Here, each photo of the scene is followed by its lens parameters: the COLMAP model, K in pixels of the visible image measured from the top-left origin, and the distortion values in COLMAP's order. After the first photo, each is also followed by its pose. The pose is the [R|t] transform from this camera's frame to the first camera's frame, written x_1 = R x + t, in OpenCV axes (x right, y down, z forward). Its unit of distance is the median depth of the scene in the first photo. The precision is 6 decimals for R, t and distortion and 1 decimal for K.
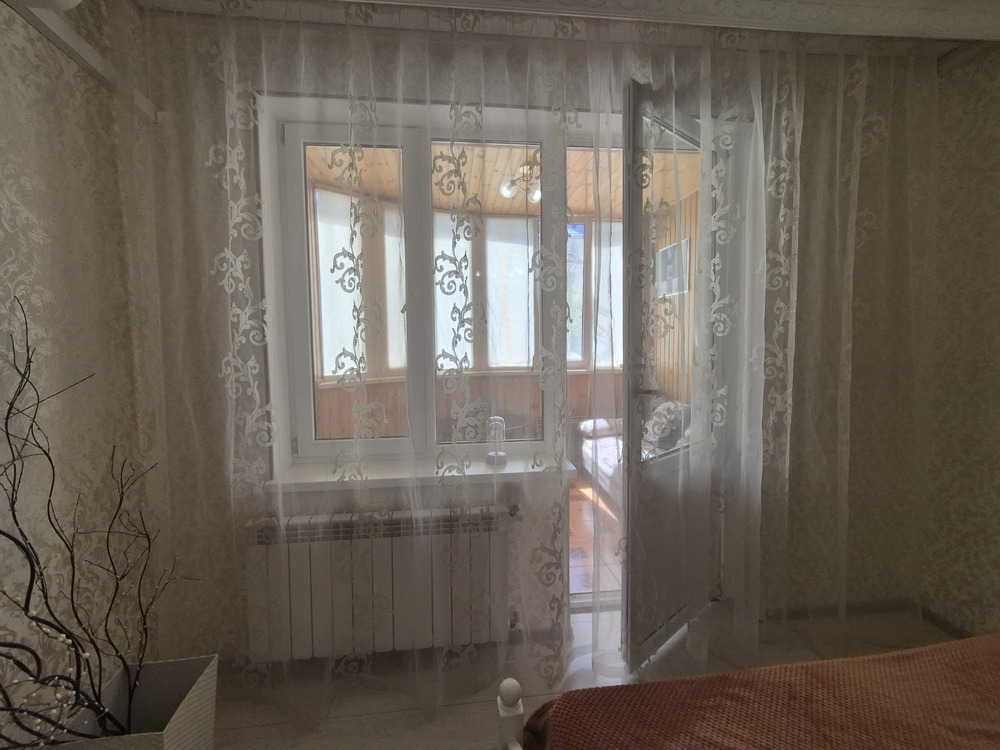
lens RADIAL K [[406.4, 0, 499.6], [0, 406.4, 371.3], [0, 0, 1]] dist [-0.002654, -0.000382]
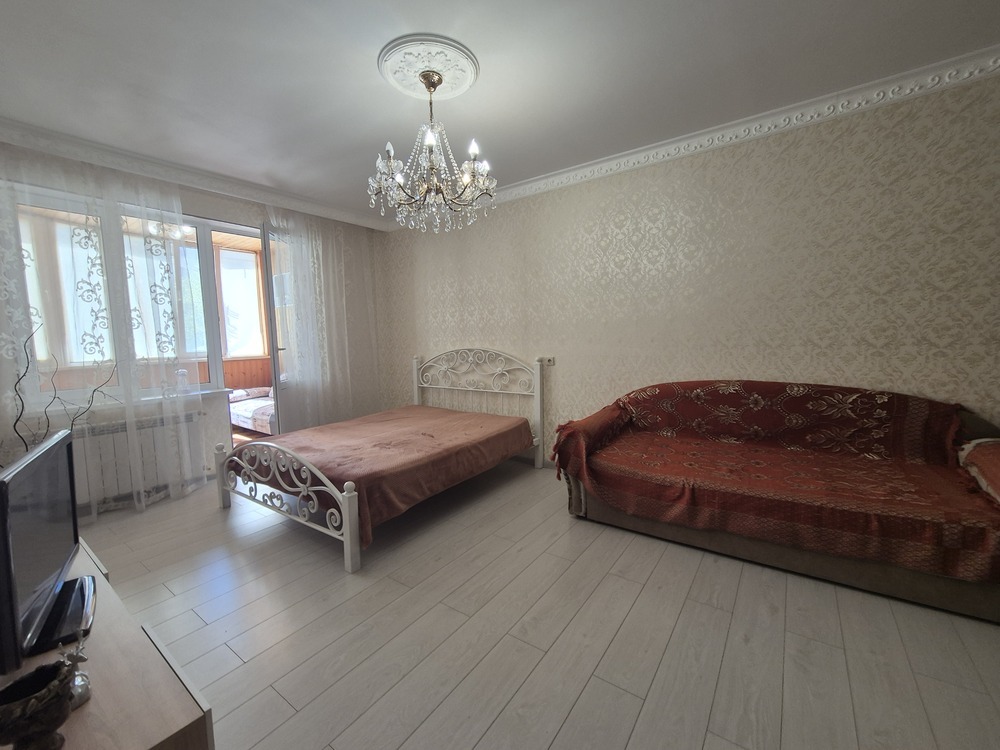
lens RADIAL K [[408.7, 0, 501.7], [0, 408.7, 372.7], [0, 0, 1]] dist [0.000948, 0.000171]
pose [[0.664589, -0.071706, 0.743761, -0.488208], [0.075680, 0.996726, 0.028471, 0.208474], [-0.743367, 0.037367, 0.667840, -1.562877]]
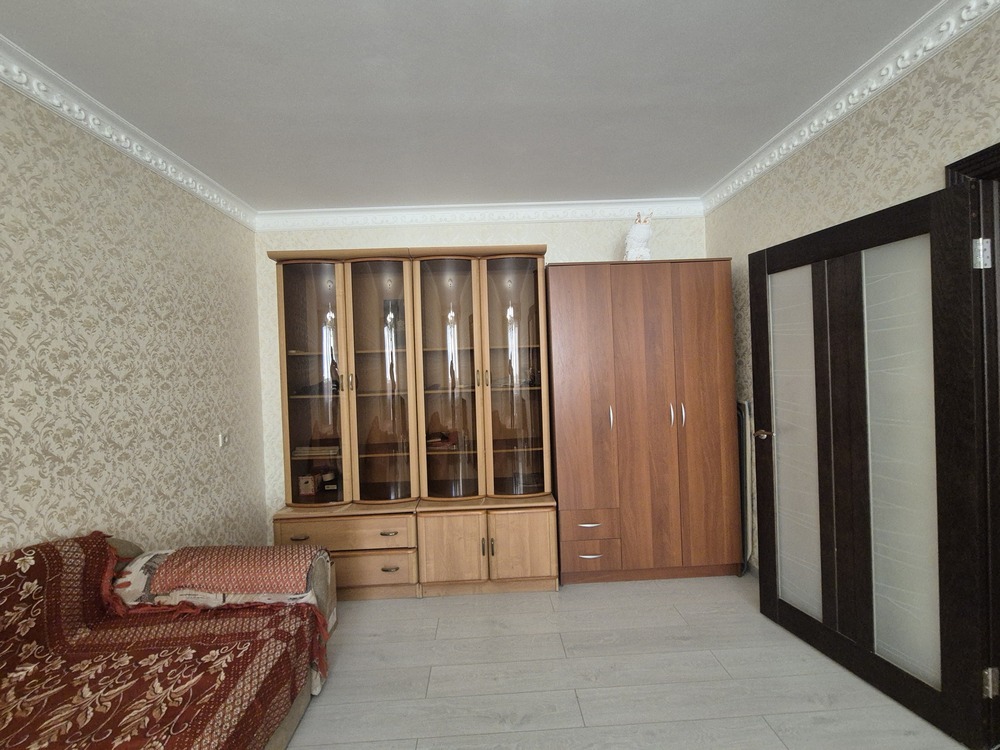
lens RADIAL K [[406.4, 0, 499.6], [0, 406.4, 371.3], [0, 0, 1]] dist [-0.002654, -0.000382]
pose [[-0.995830, 0.049599, 0.076569, 0.477099], [0.055982, 0.994925, 0.083608, 0.026886], [-0.072033, 0.087545, -0.993553, -0.832477]]
